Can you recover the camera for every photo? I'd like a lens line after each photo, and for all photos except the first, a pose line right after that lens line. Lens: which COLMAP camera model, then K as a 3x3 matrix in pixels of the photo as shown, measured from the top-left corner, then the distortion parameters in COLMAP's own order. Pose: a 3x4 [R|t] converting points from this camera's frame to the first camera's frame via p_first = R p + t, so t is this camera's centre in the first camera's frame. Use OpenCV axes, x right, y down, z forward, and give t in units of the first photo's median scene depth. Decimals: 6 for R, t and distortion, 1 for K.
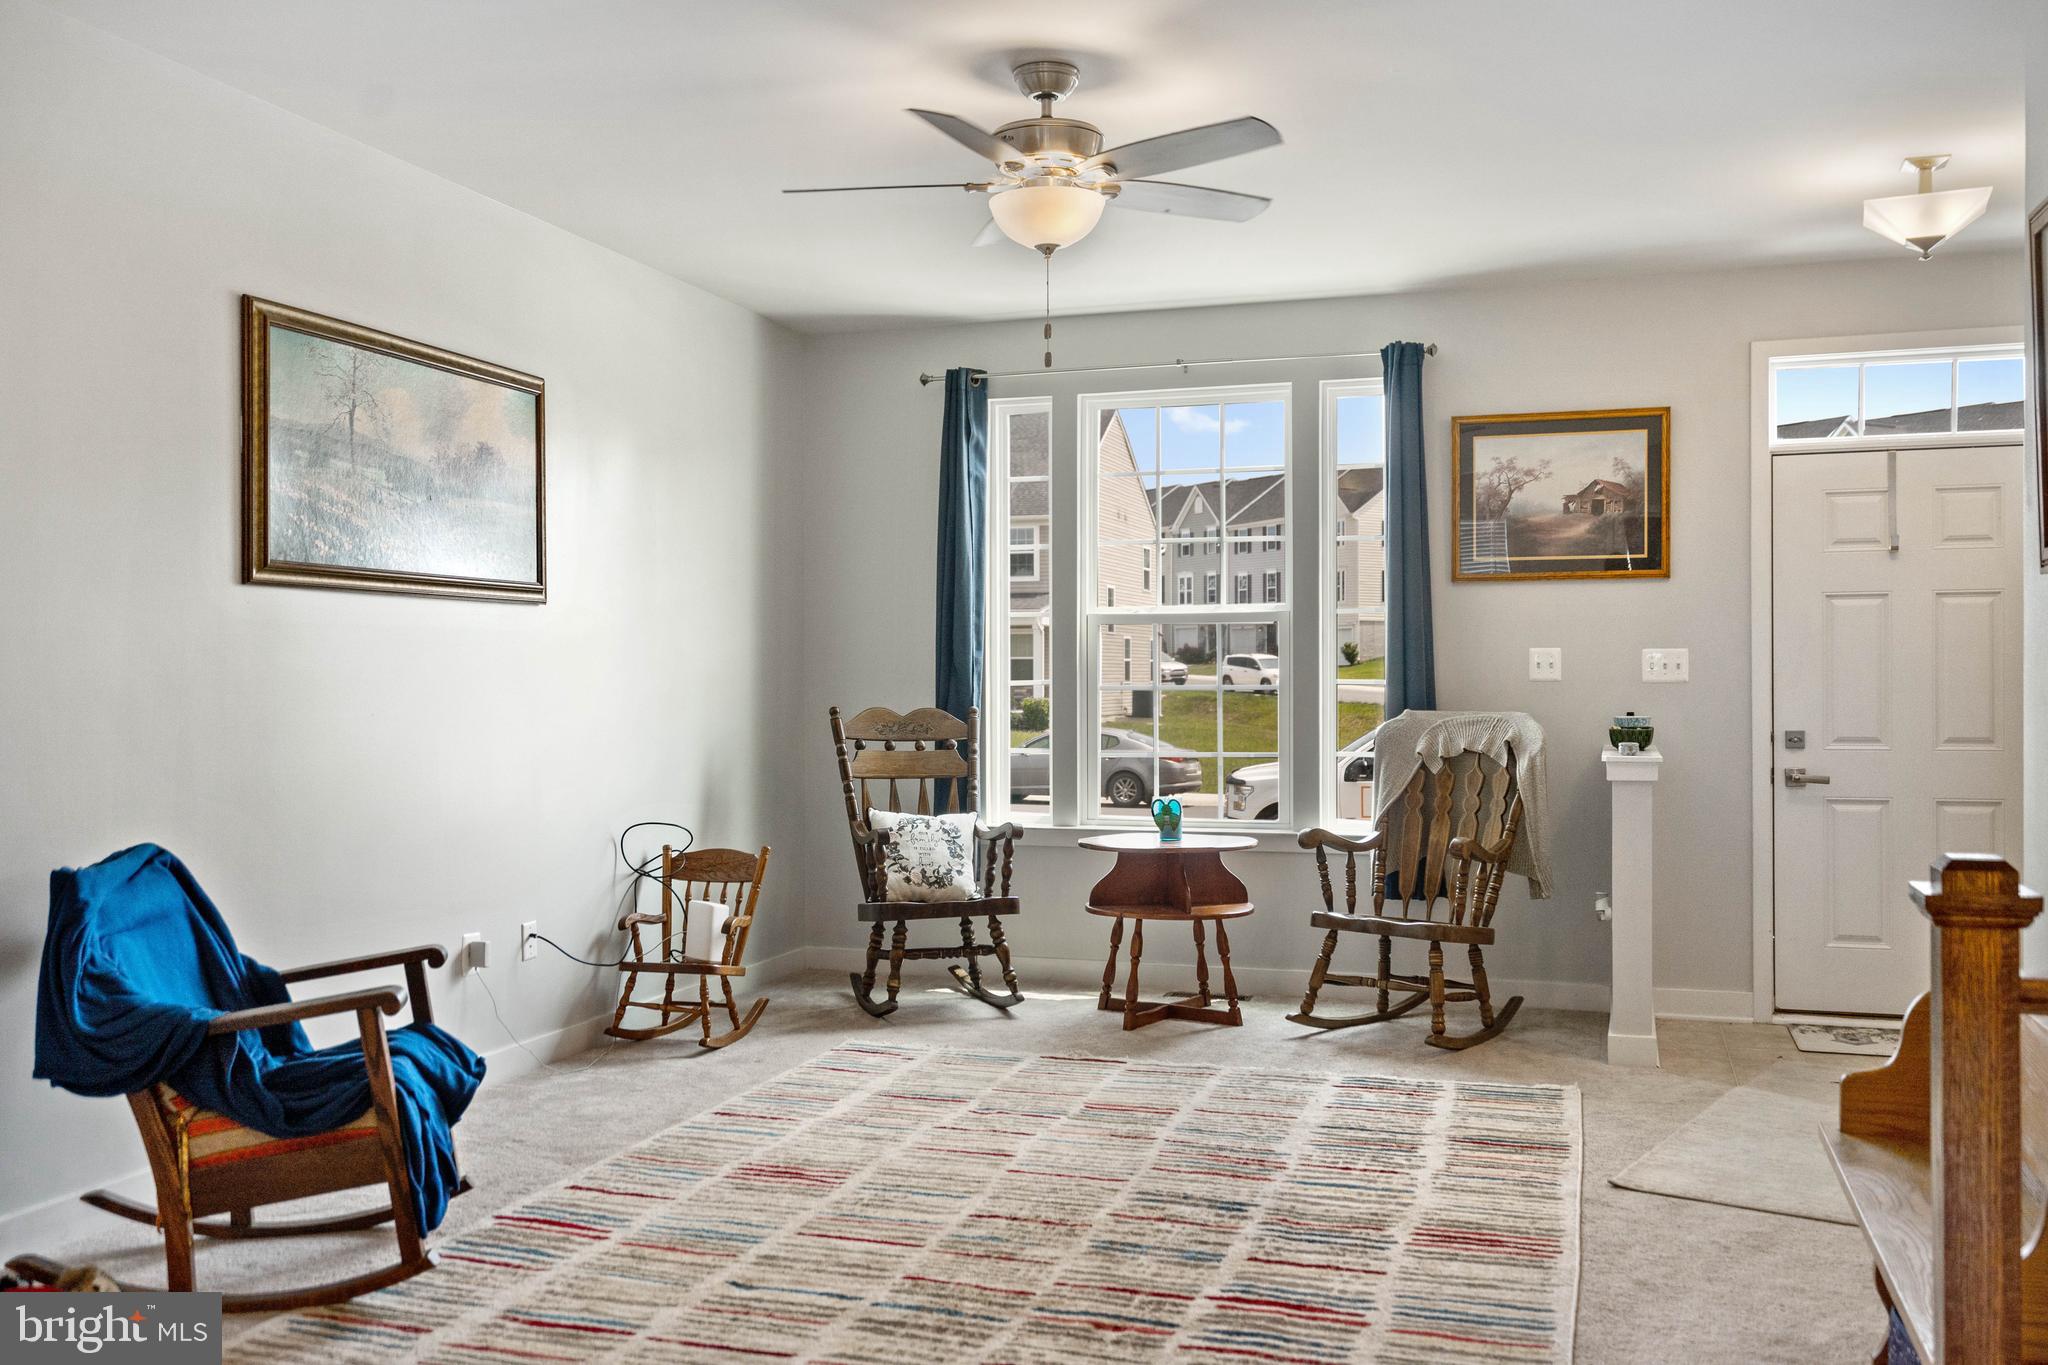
lens RADIAL K [[1771.1, 0, 1015.5], [0, 1771.1, 680.2], [0, 0, 1]] dist [0.001680, -0.016503]
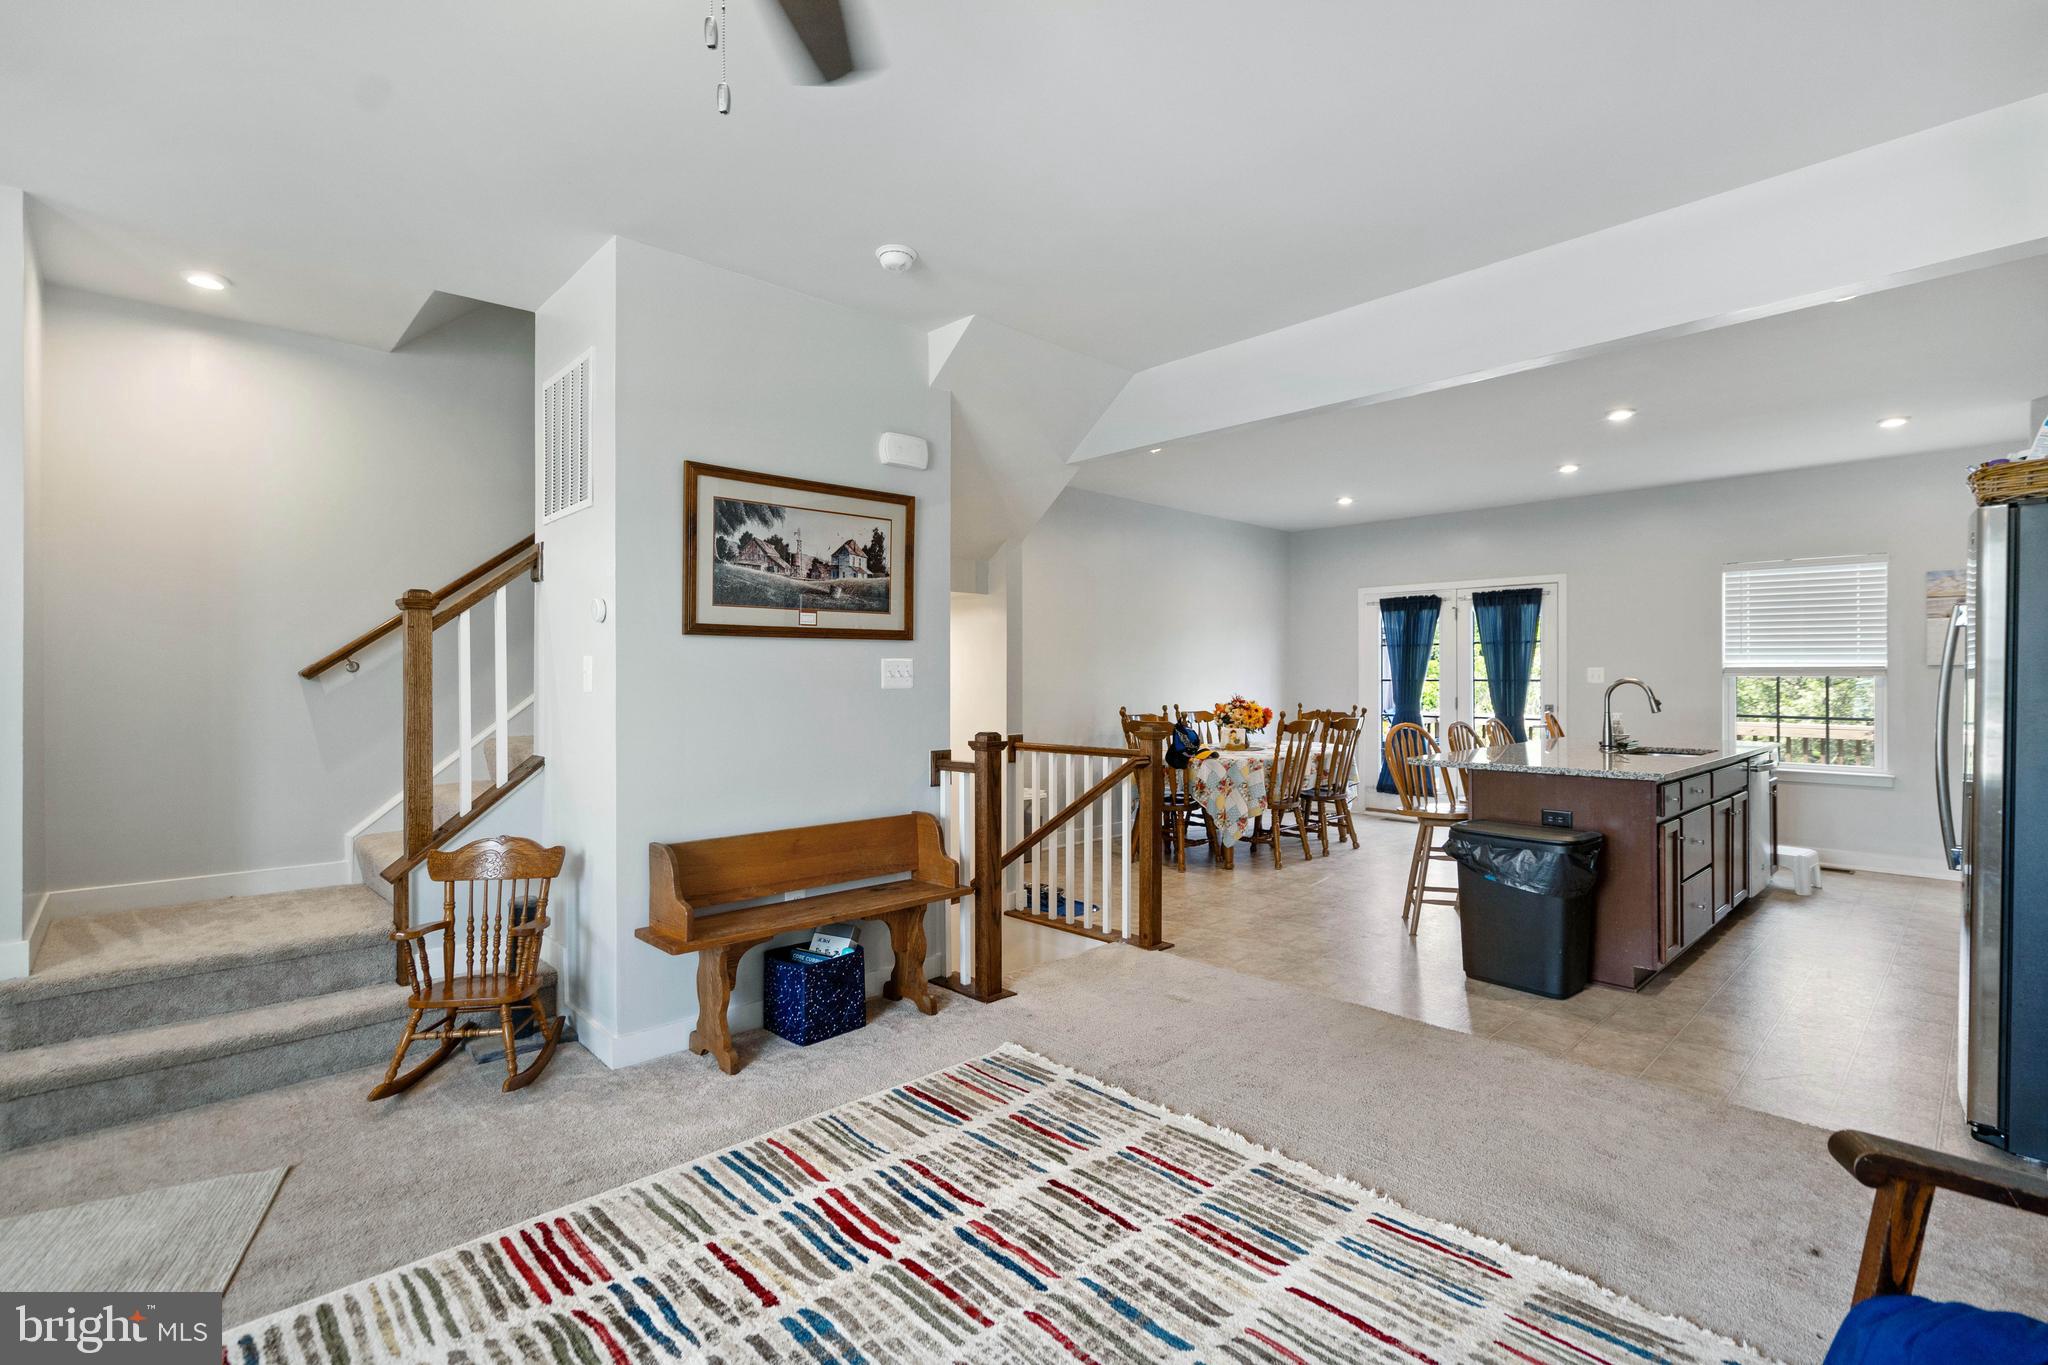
lens RADIAL K [[941.2, 0, 1022.5], [0, 941.2, 674.1], [0, 0, 1]] dist [-0.013478, 0.006254]
pose [[-0.881700, 0.004441, 0.471790, -0.134949], [0.003663, 0.999990, -0.002569, -0.004577], [-0.471797, -0.000537, -0.881707, 0.835603]]
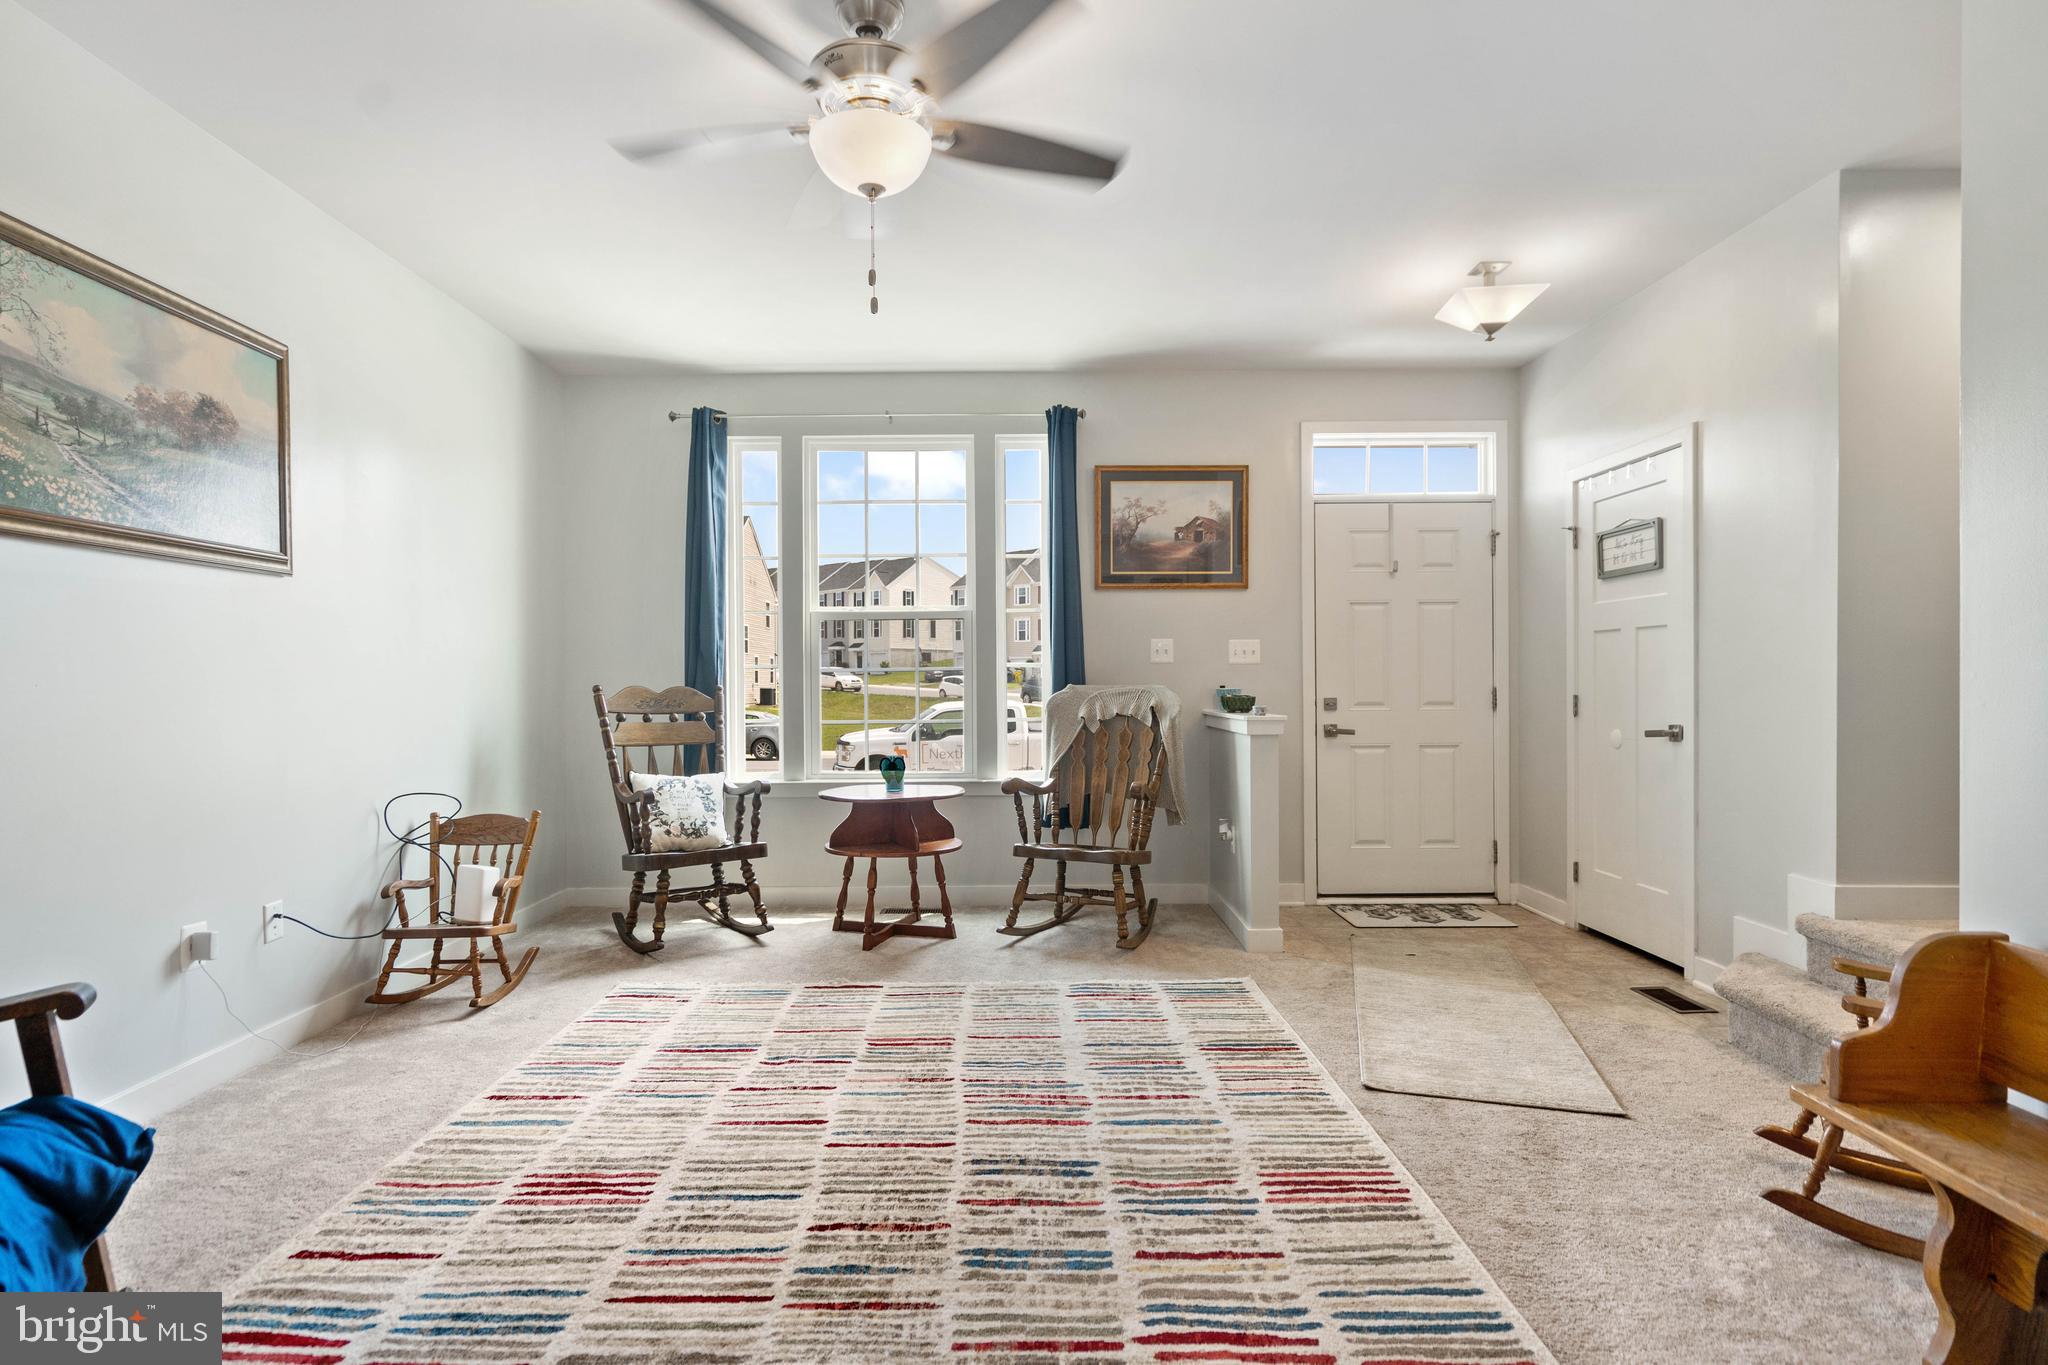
lens RADIAL K [[1021.4, 0, 1016.8], [0, 1021.4, 687.9], [0, 0, 1]] dist [-0.002082, 0.003168]
pose [[0.949365, -0.005075, 0.314135, -0.057446], [0.003793, 0.999982, 0.004689, 0.016404], [-0.314153, -0.003260, 0.949367, 0.311429]]
